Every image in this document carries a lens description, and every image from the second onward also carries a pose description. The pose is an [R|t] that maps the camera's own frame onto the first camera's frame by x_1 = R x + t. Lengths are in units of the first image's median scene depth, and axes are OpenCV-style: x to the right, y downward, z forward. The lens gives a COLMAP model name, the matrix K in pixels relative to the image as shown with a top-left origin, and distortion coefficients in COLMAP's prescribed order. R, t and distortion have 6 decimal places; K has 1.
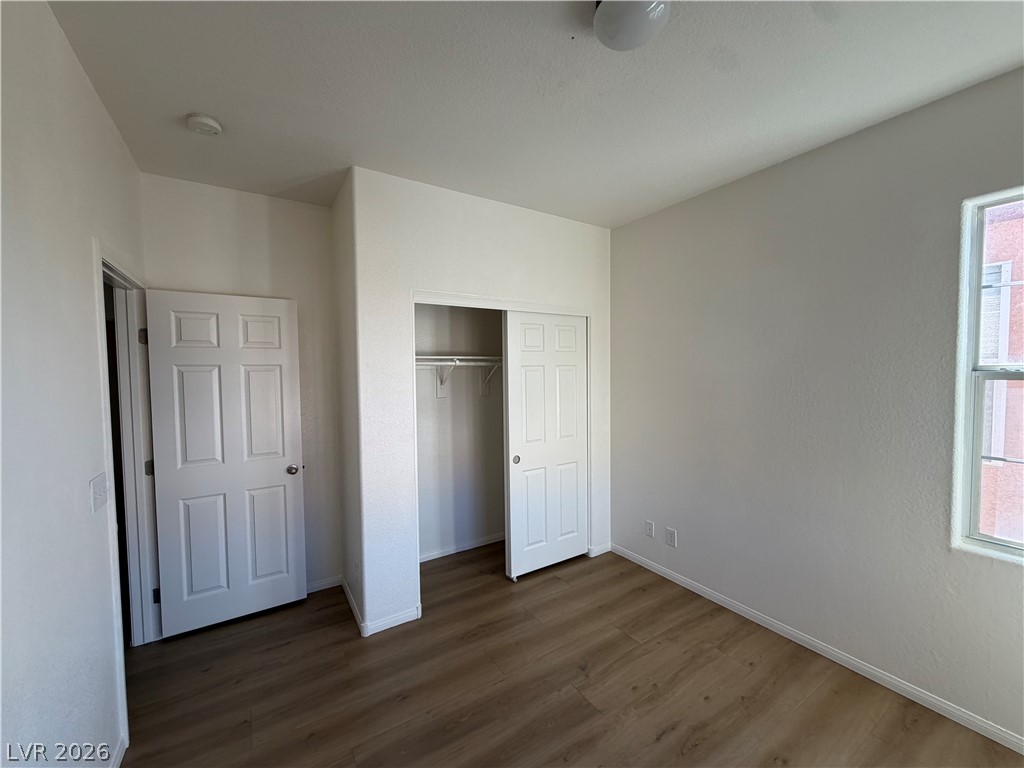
lens RADIAL K [[408.9, 0, 514.9], [0, 408.9, 386.6], [0, 0, 1]] dist [0.002523, -0.000475]
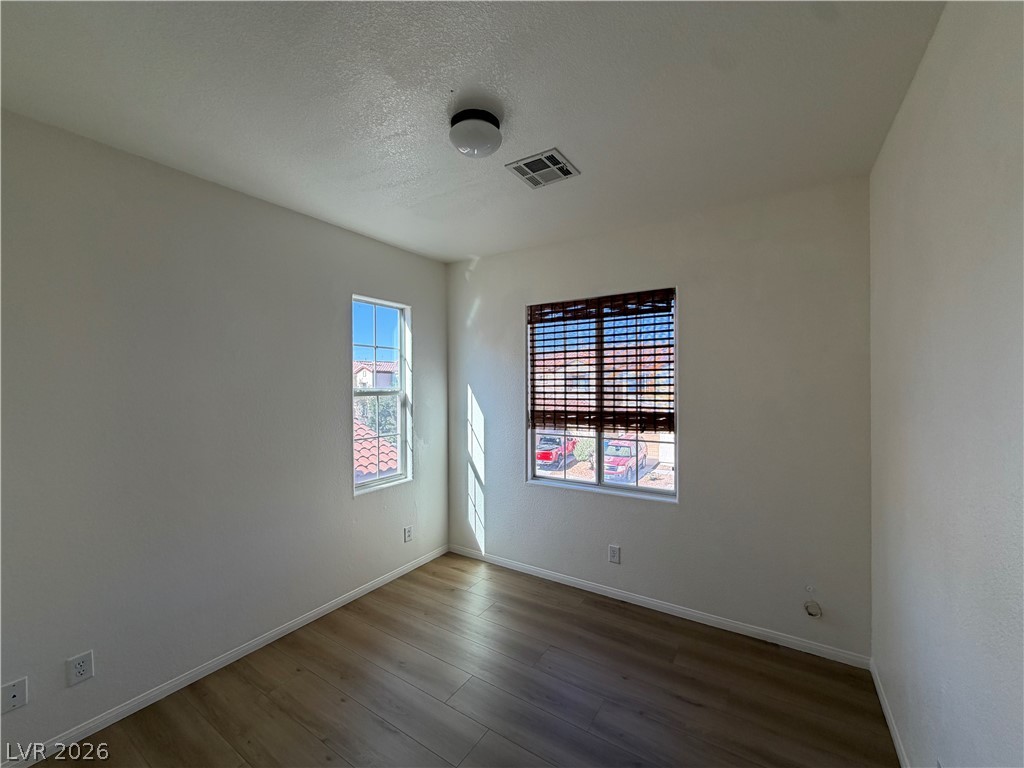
lens RADIAL K [[408.9, 0, 513.4], [0, 408.9, 385.3], [0, 0, 1]] dist [0.002523, -0.000475]
pose [[-0.414806, 0.010223, 0.909853, -0.548311], [0.044883, 0.998950, 0.009238, -0.035354], [-0.908802, 0.044669, -0.414829, 0.798725]]
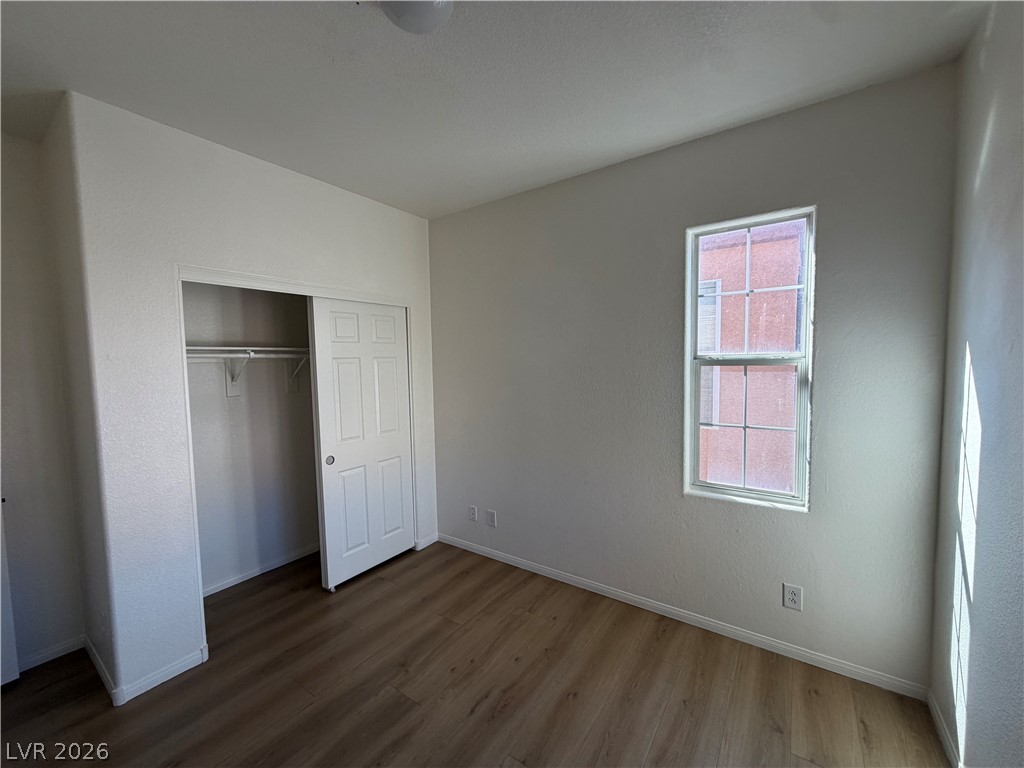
lens RADIAL K [[408.9, 0, 509.8], [0, 408.9, 387.1], [0, 0, 1]] dist [0.002523, -0.000475]
pose [[0.925668, -0.032957, 0.376900, 0.046336], [0.025436, 0.999366, 0.024915, 0.002288], [-0.377482, -0.013476, 0.925919, 0.000078]]
